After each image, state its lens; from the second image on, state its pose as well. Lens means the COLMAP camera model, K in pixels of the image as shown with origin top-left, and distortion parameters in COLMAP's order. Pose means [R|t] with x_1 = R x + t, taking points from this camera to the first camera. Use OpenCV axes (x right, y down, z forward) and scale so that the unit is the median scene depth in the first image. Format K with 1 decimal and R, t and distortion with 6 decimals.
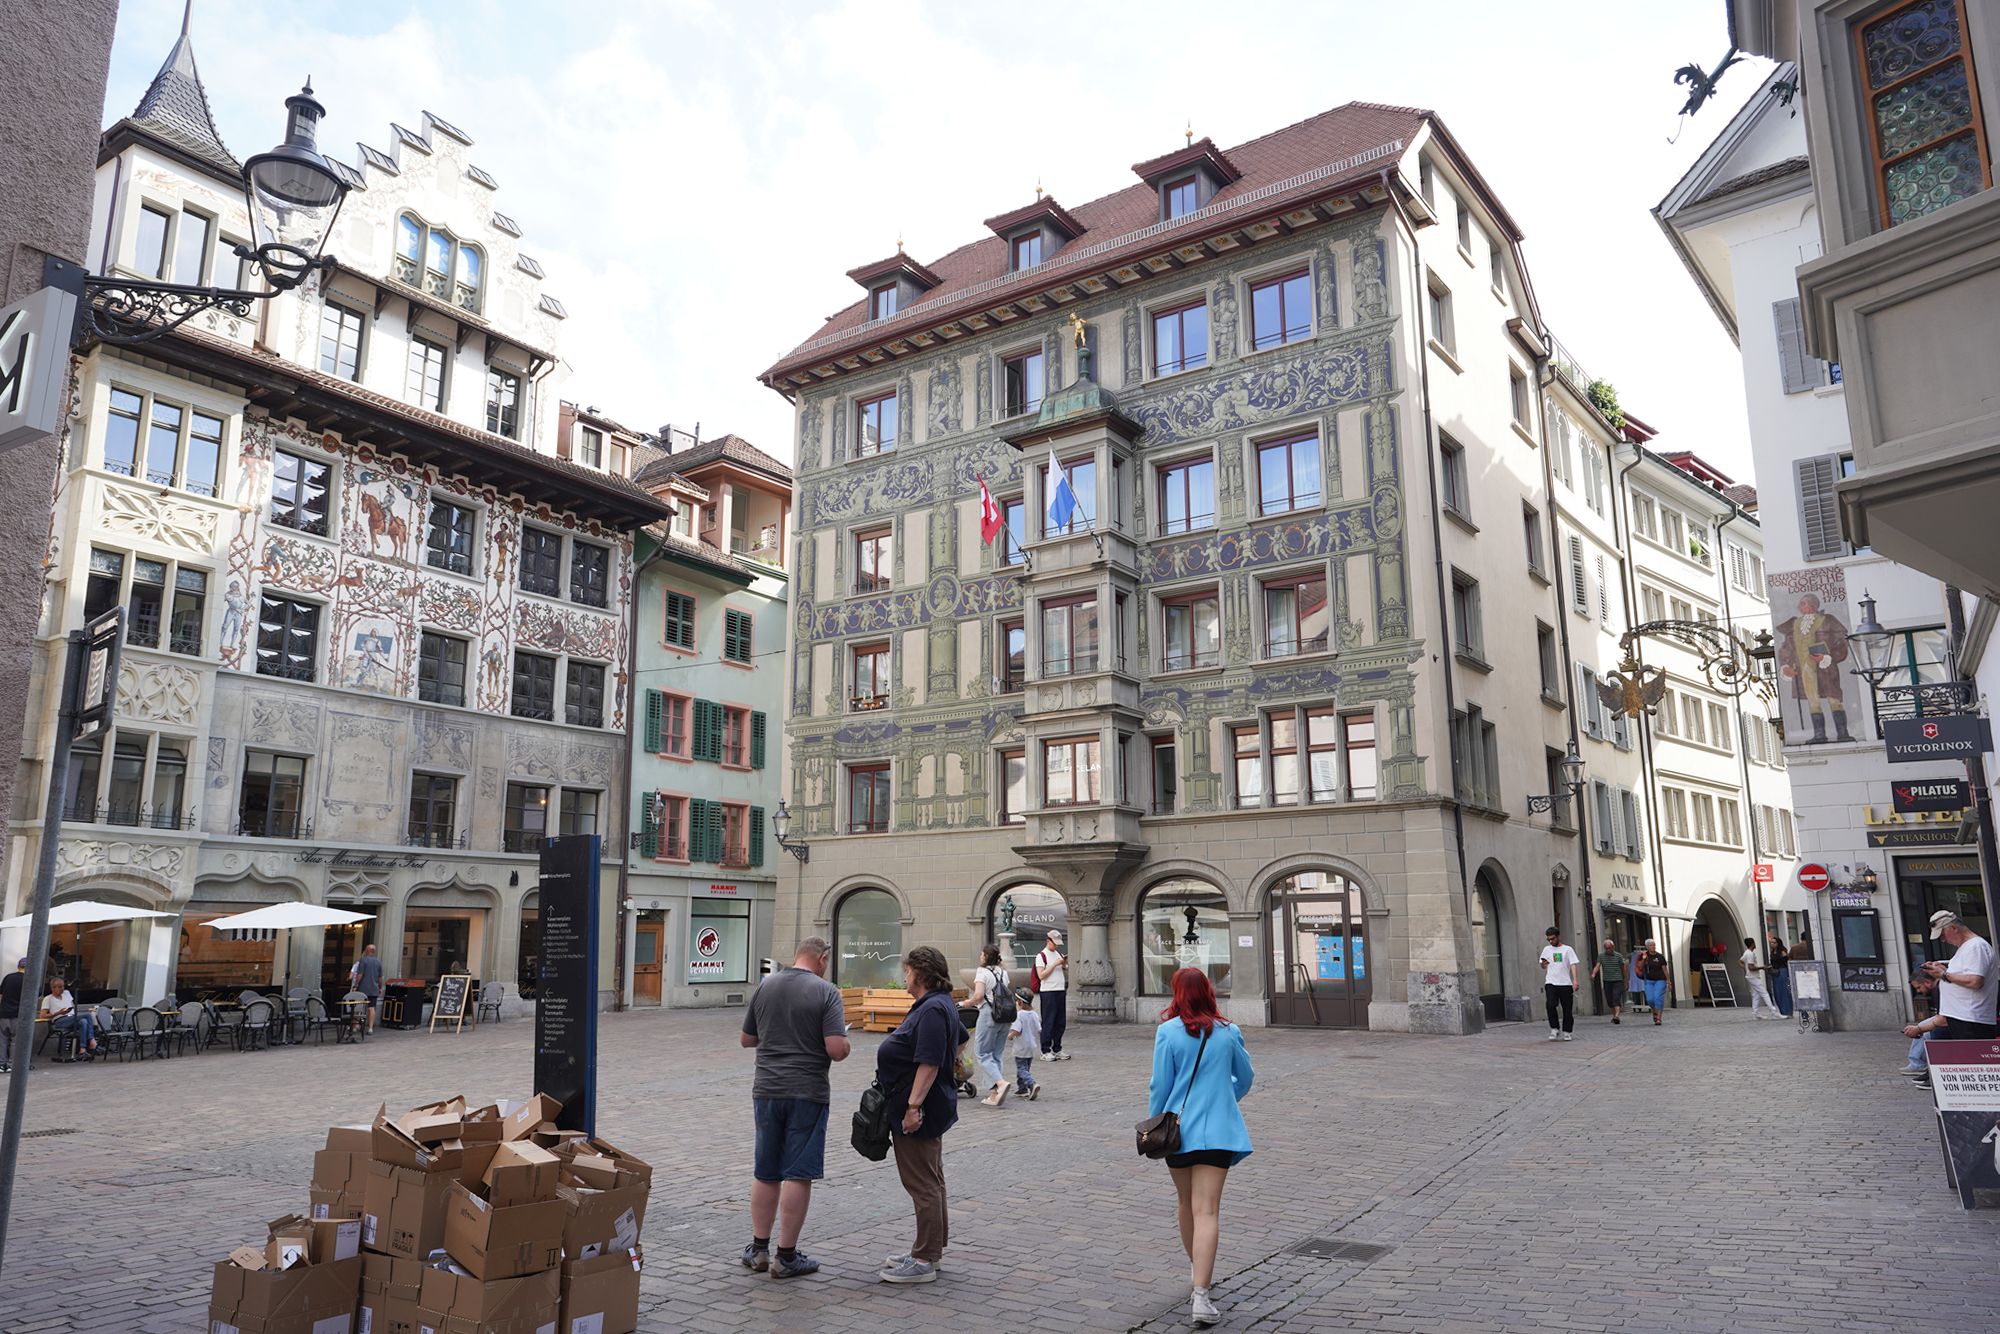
lens RADIAL K [[1316.7, 0, 993.7], [0, 1316.7, 669.2], [0, 0, 1]] dist [-0.025600, 0.027129]
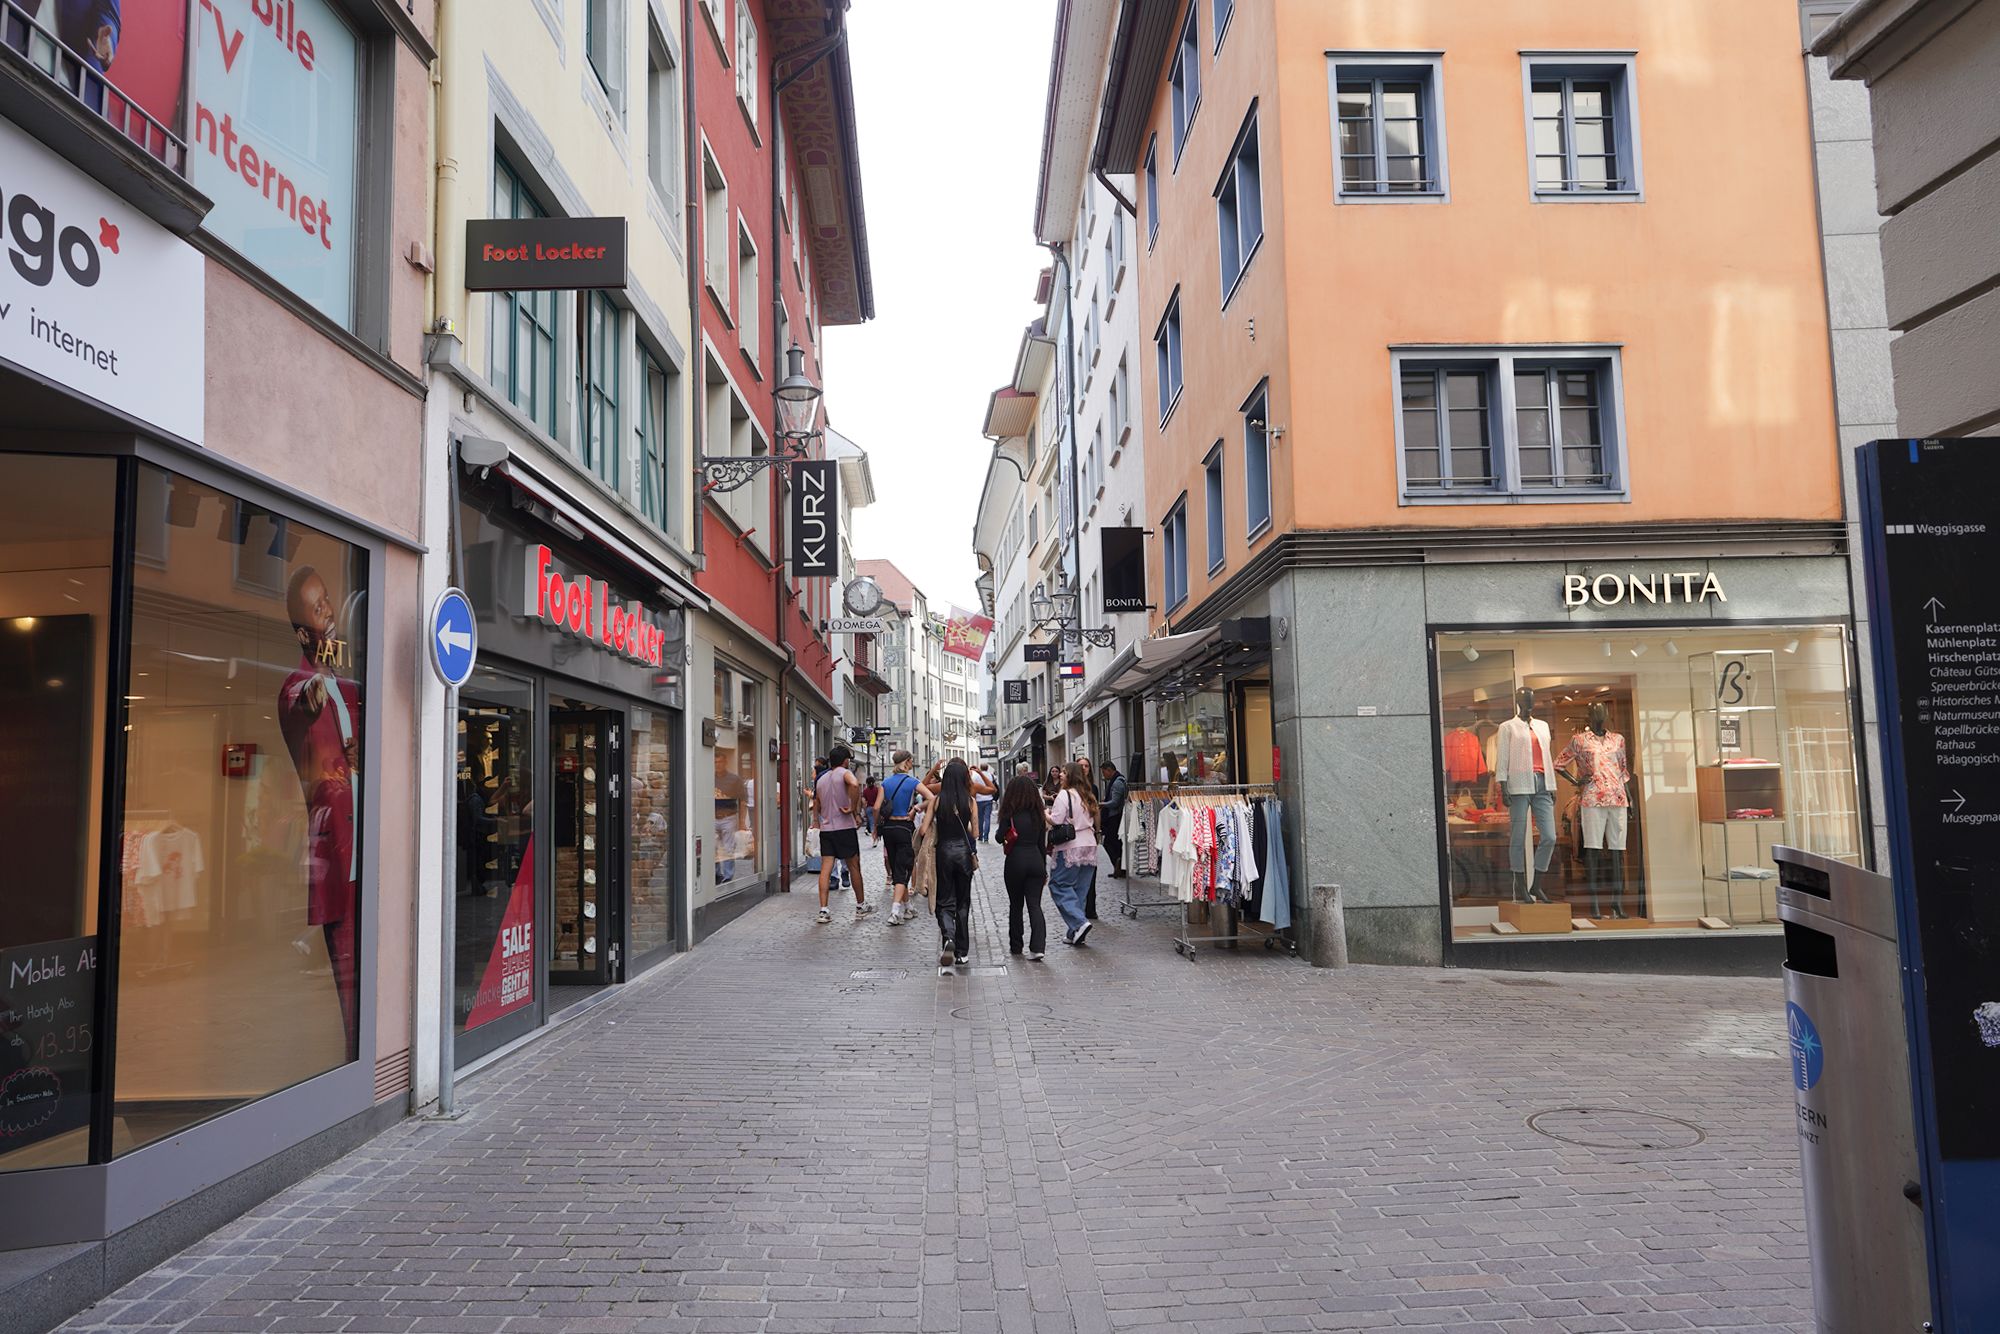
lens RADIAL K [[1316.7, 0, 993.7], [0, 1316.7, 669.2], [0, 0, 1]] dist [-0.025600, 0.027129]
pose [[0.848745, 0.029240, 0.527993, -1.619130], [-0.081067, 0.993862, 0.075276, -0.524987], [-0.522551, -0.106693, 0.845906, -2.605793]]
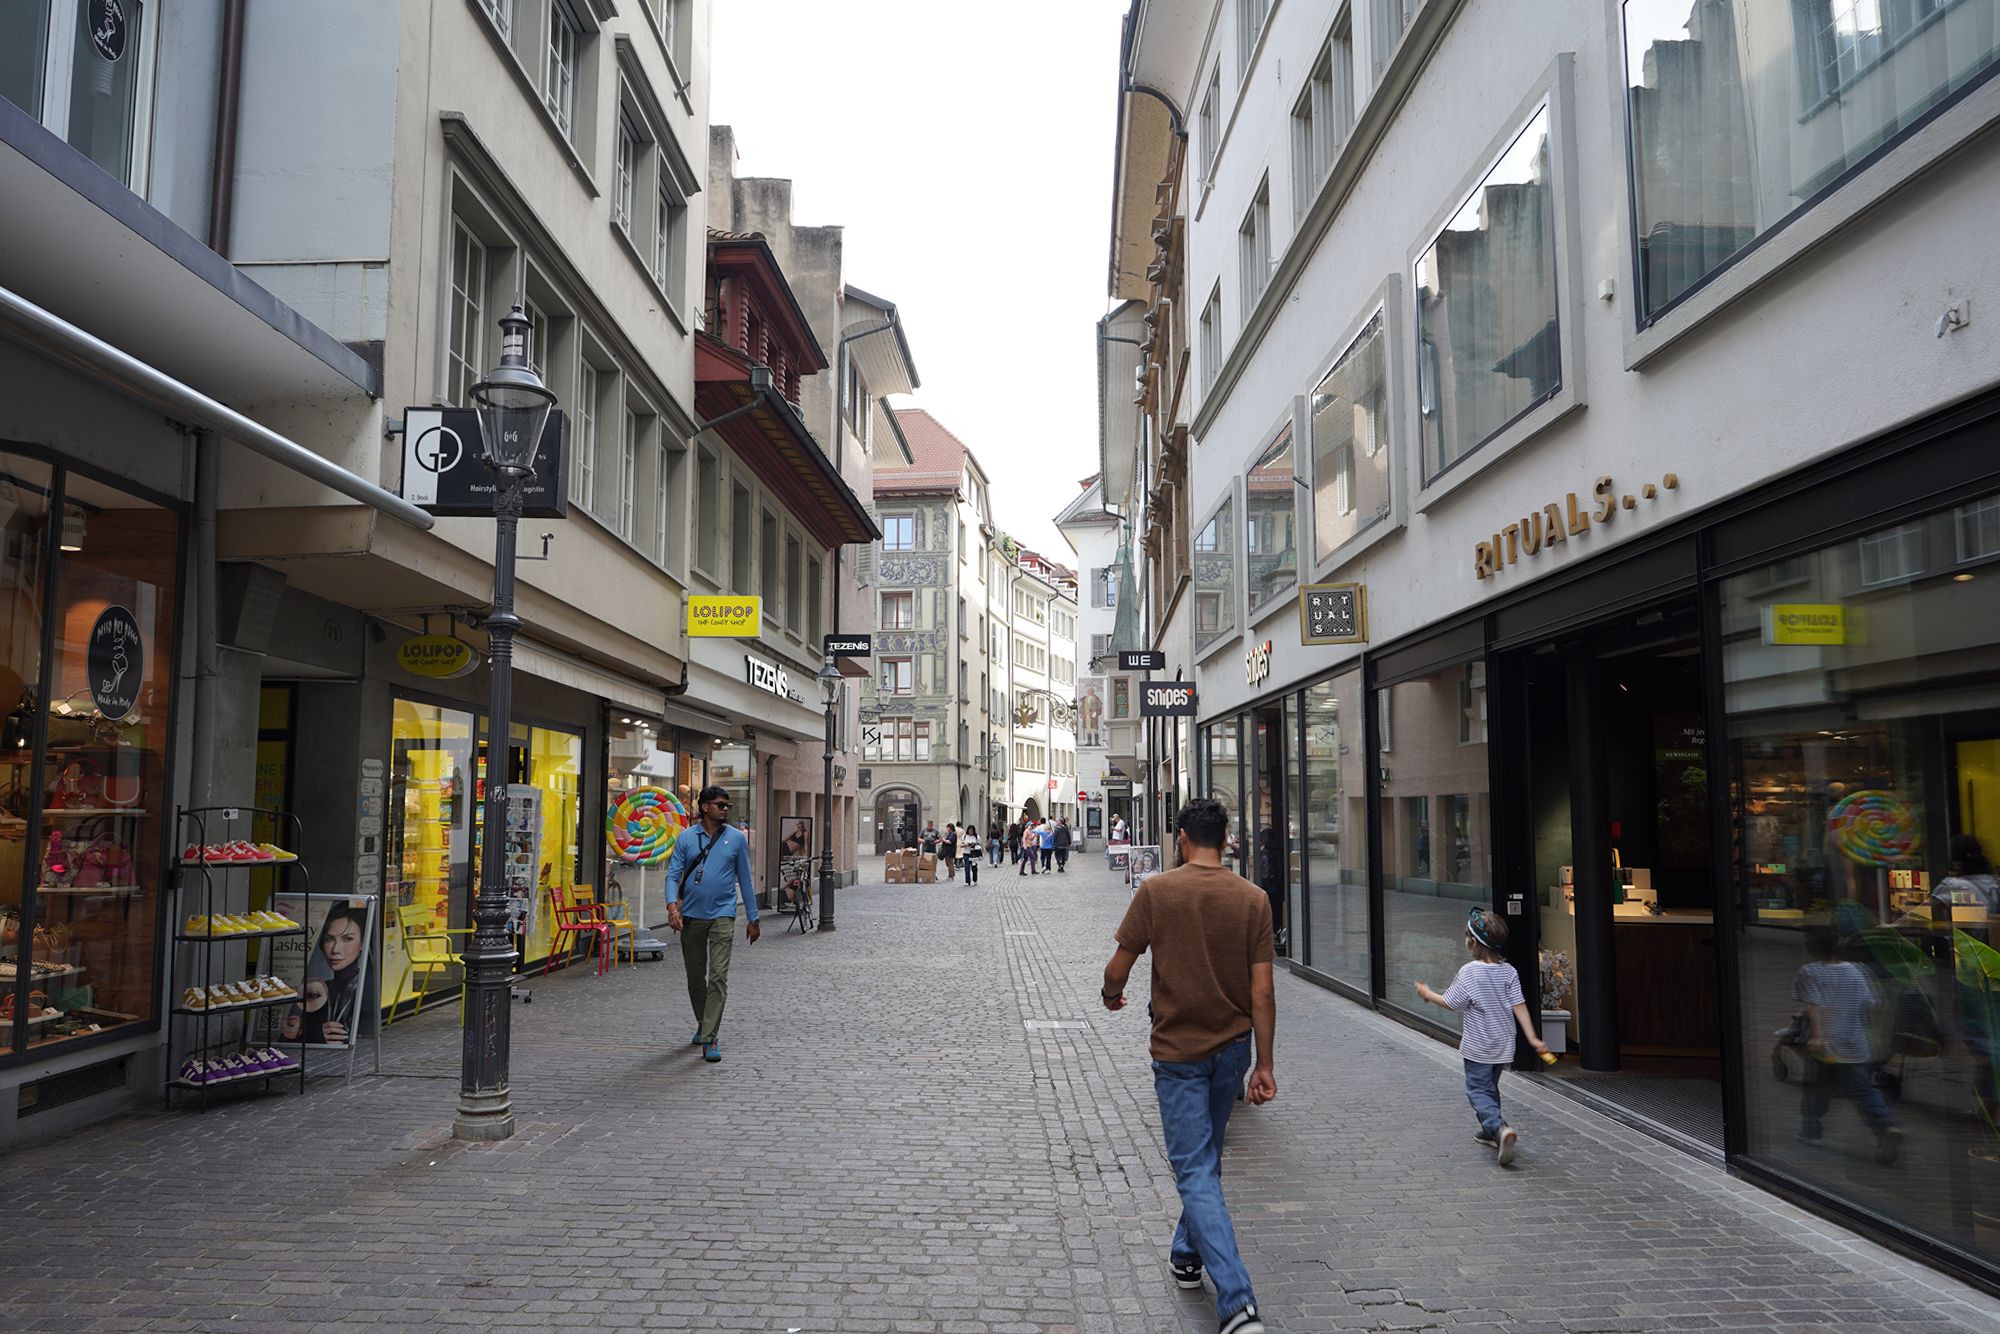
lens RADIAL K [[1316.7, 0, 993.7], [0, 1316.7, 669.2], [0, 0, 1]] dist [-0.025600, 0.027129]
pose [[0.873067, 0.052199, 0.484799, -0.727577], [-0.097354, 0.992895, 0.068417, -0.227312], [-0.477783, -0.106930, 0.871946, -1.054702]]
